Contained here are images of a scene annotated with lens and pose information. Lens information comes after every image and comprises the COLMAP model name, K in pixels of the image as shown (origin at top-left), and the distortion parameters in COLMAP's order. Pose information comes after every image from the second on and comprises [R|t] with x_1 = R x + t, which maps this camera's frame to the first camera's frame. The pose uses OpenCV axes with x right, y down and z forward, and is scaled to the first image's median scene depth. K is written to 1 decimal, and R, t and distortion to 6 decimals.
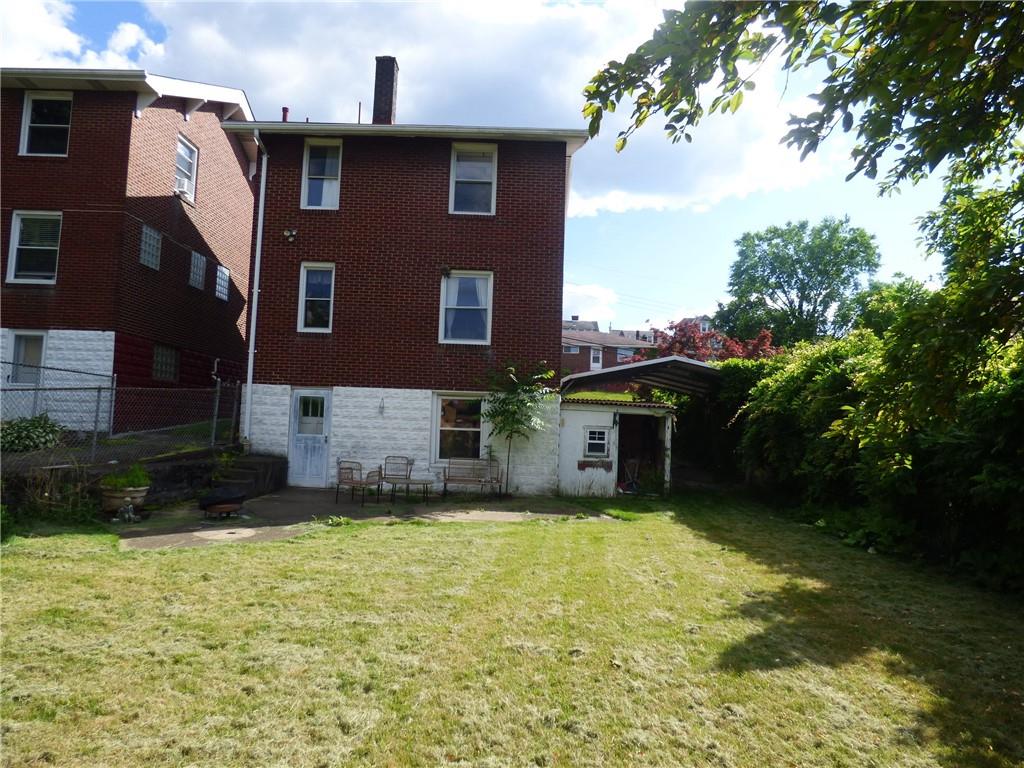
lens RADIAL K [[618.5, 0, 514.6], [0, 618.5, 385.4], [0, 0, 1]] dist [-0.011825, -0.007946]
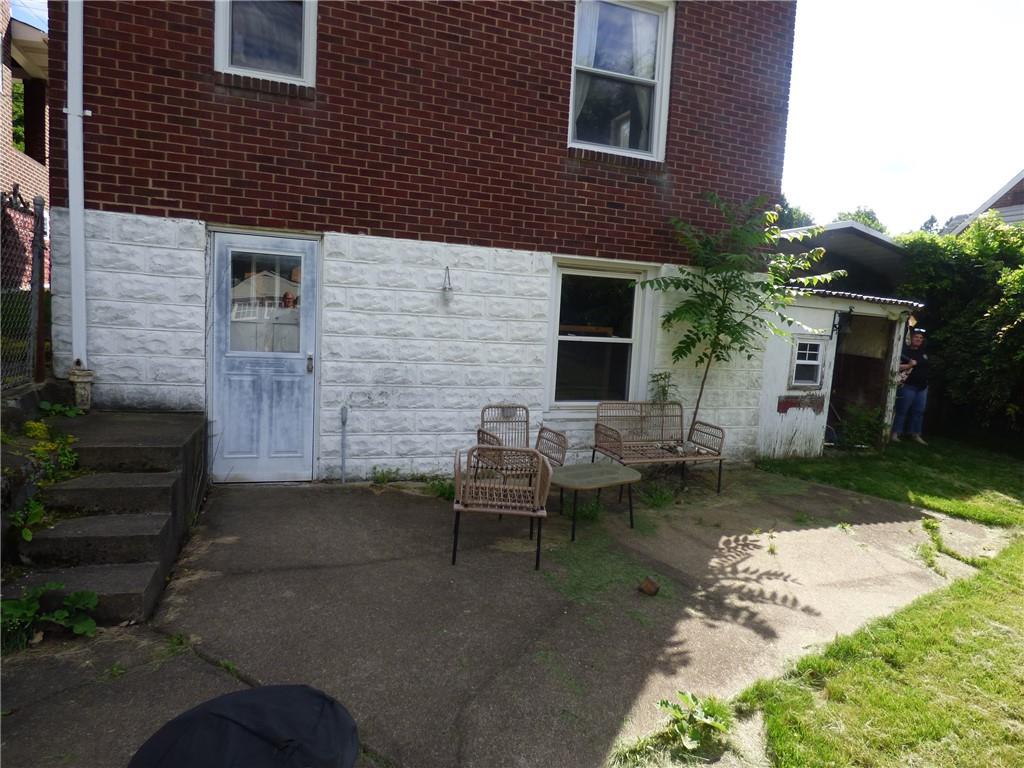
lens RADIAL K [[618.5, 0, 509.2], [0, 618.5, 381.3], [0, 0, 1]] dist [-0.011825, -0.007946]
pose [[0.936711, -0.019890, 0.349539, -0.324102], [-0.045541, 0.982980, 0.177976, 0.020472], [-0.347130, -0.182630, 0.919862, 0.580339]]
